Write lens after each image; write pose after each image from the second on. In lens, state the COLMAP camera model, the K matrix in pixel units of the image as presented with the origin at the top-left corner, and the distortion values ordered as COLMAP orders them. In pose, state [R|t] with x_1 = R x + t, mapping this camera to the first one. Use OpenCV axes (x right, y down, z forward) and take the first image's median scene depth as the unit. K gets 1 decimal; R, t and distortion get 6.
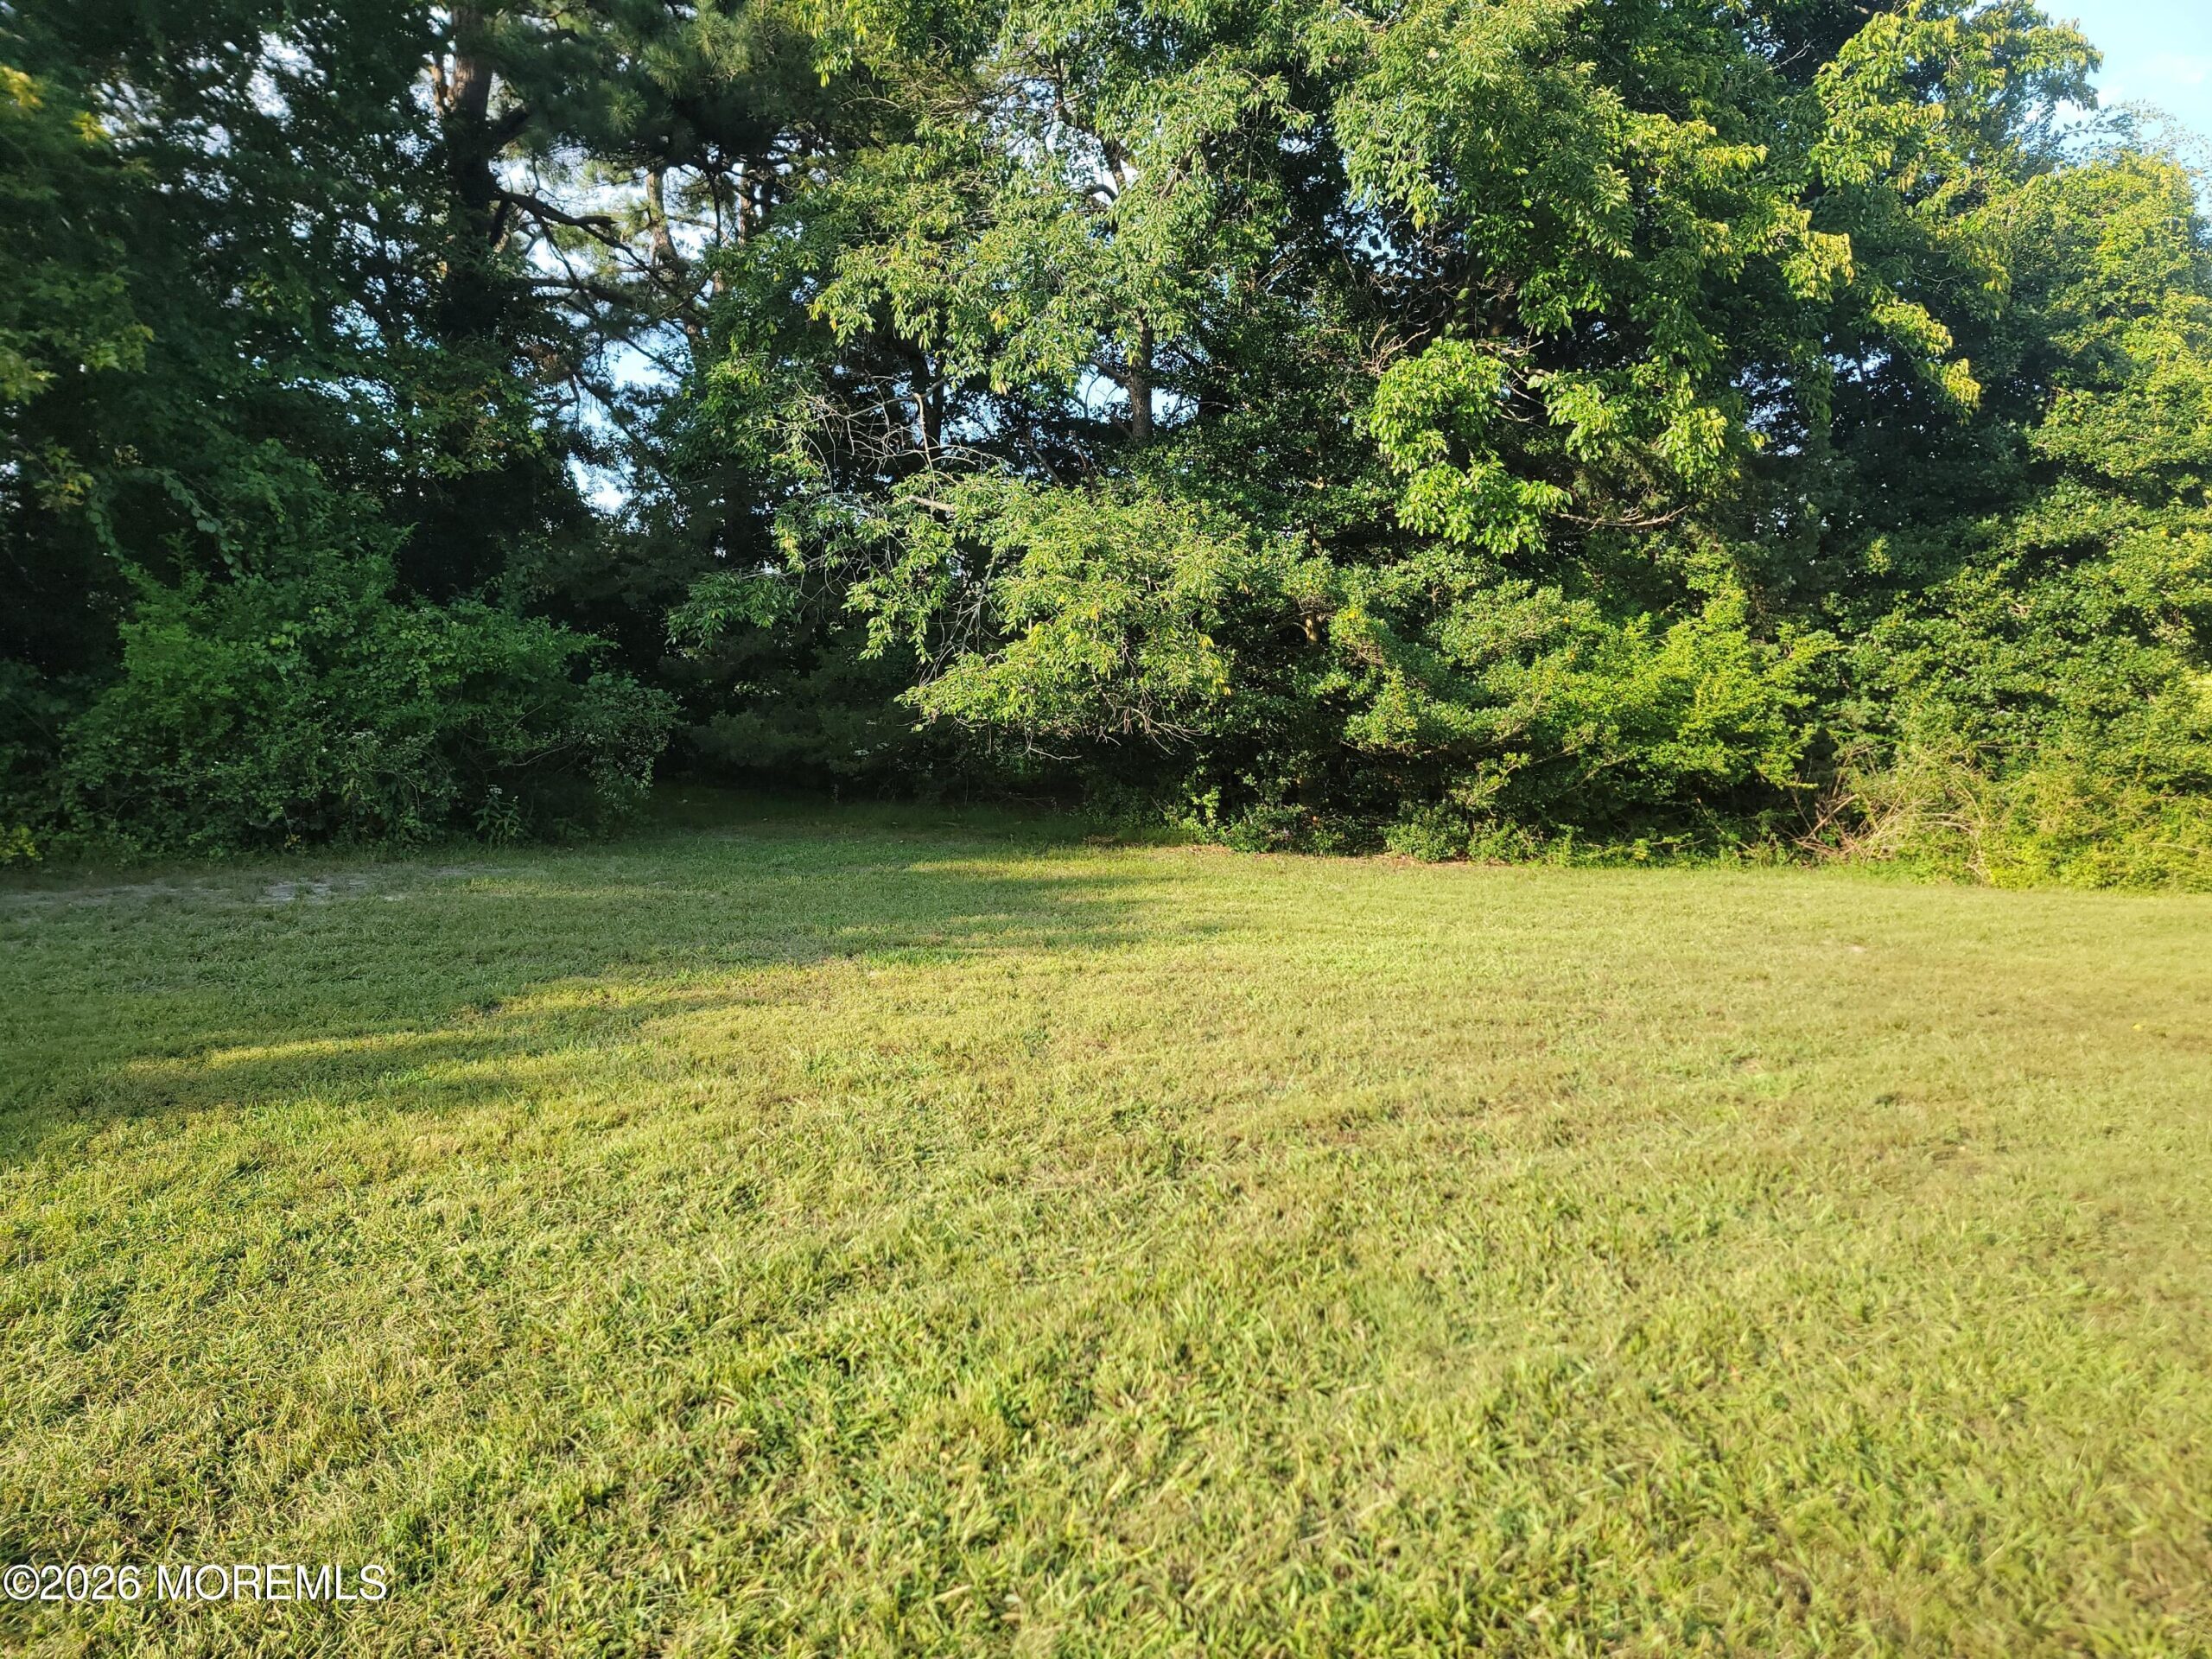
lens RADIAL K [[1528.3, 0, 1116.1], [0, 1528.3, 834.8], [0, 0, 1]] dist [0.090700, -0.084354]
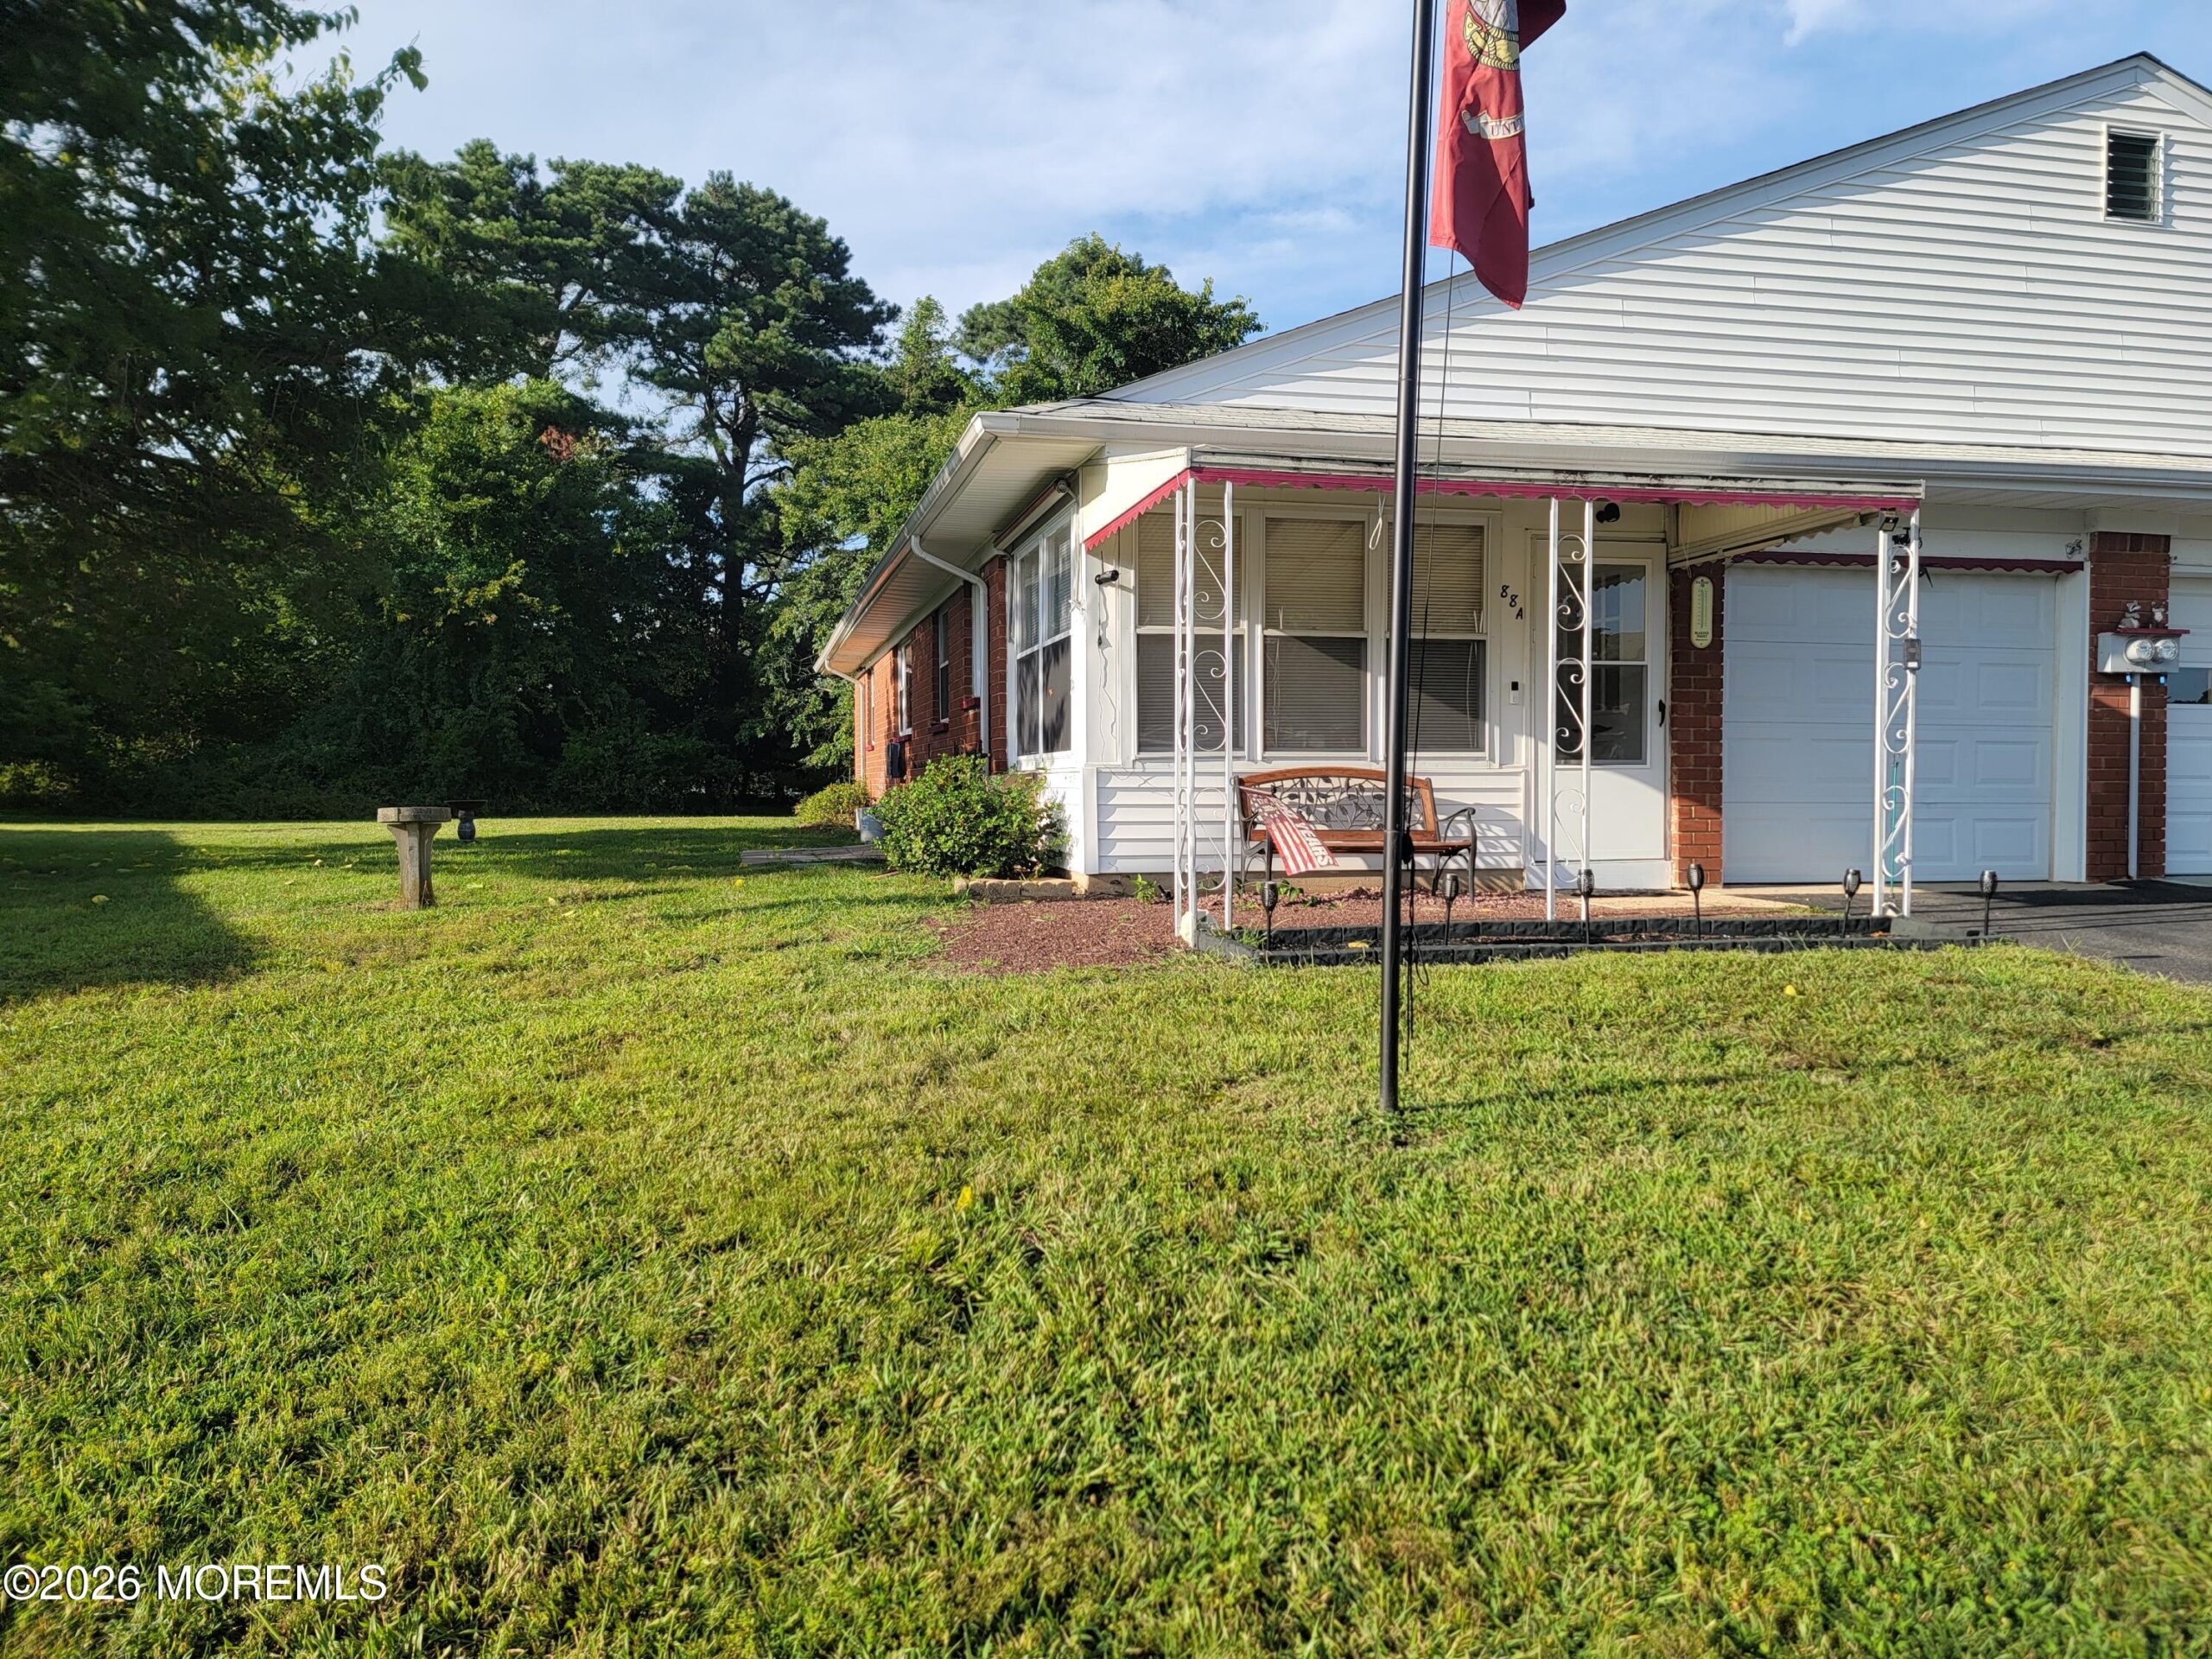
lens RADIAL K [[1527.7, 0, 1116.7], [0, 1527.7, 860.0], [0, 0, 1]] dist [0.078817, -0.069933]
pose [[0.958941, -0.008545, -0.283477, 0.792256], [-0.005818, 0.998743, -0.049788, 0.151310], [0.283546, 0.049393, 0.957686, -1.009712]]
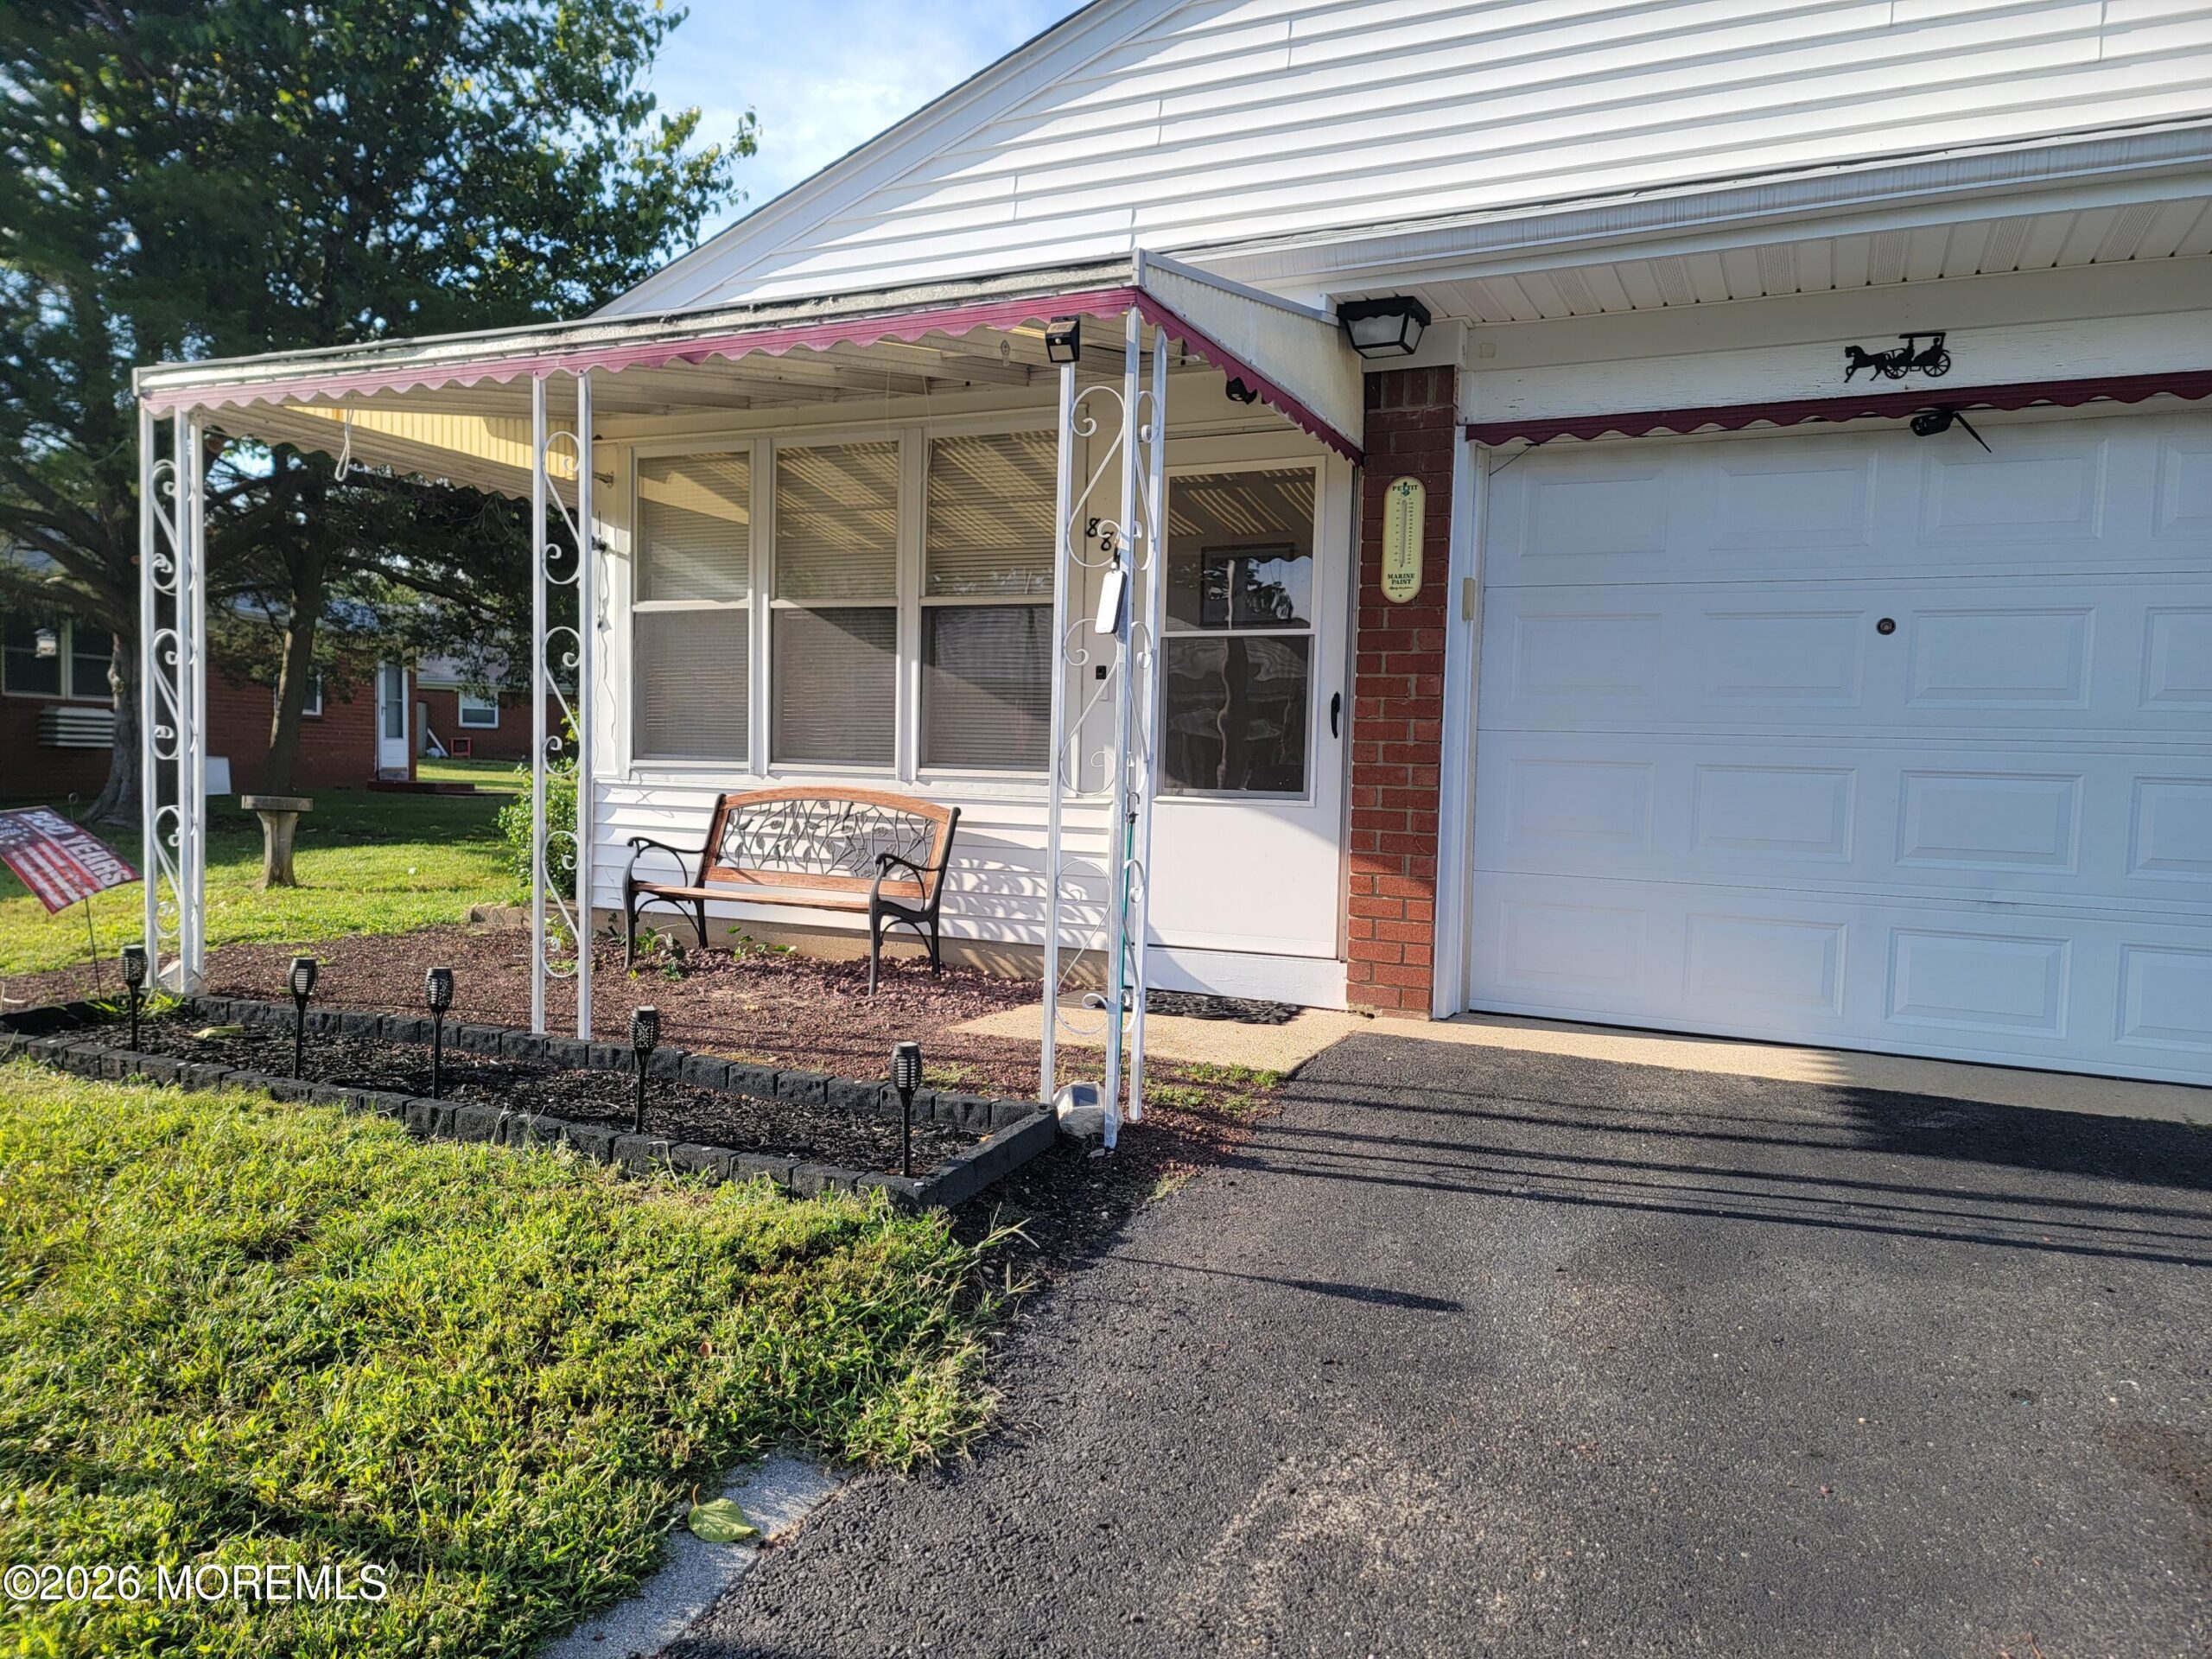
lens RADIAL K [[1527.7, 0, 1116.7], [0, 1527.7, 860.0], [0, 0, 1]] dist [0.078817, -0.069933]
pose [[0.573162, 0.044629, -0.818226, 1.039640], [-0.093269, 0.995580, -0.011032, 0.112928], [0.814117, 0.082638, 0.574791, -0.683475]]
